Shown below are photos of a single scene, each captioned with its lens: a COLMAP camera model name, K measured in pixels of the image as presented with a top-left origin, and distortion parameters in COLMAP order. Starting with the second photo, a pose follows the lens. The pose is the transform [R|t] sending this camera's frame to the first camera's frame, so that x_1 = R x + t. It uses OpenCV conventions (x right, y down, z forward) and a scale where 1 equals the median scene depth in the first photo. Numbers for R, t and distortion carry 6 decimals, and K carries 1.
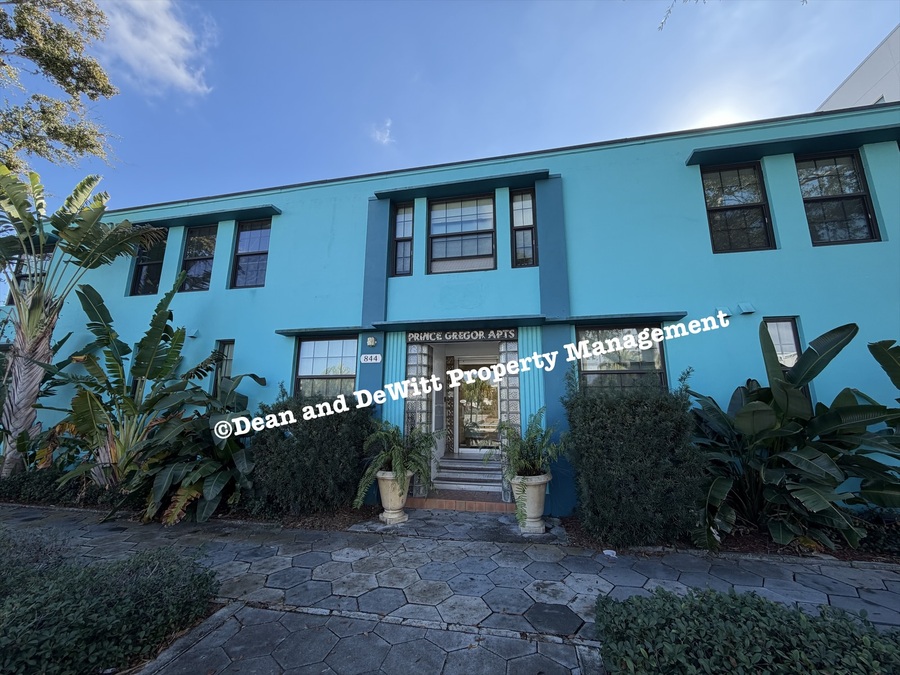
lens RADIAL K [[359.6, 0, 451.5], [0, 359.6, 337.2], [0, 0, 1]] dist [-0.003733, 0.000750]
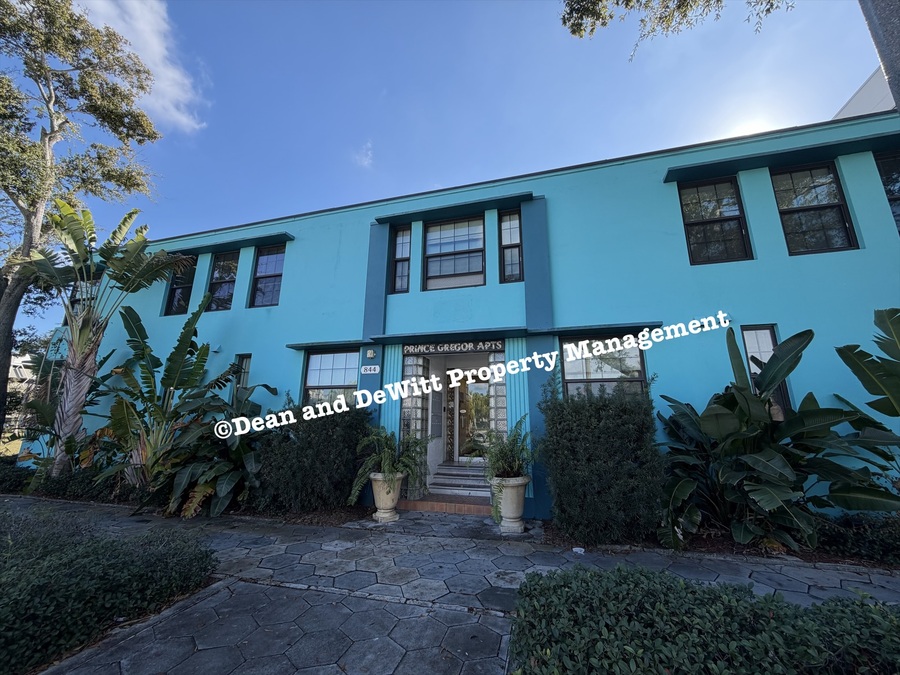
lens RADIAL K [[359.6, 0, 451.2], [0, 359.6, 336.9], [0, 0, 1]] dist [-0.003733, 0.000750]
pose [[0.997508, -0.012972, -0.069347, 0.104757], [0.009855, 0.998933, -0.045110, 0.013692], [0.069859, 0.044315, 0.996572, -0.072612]]
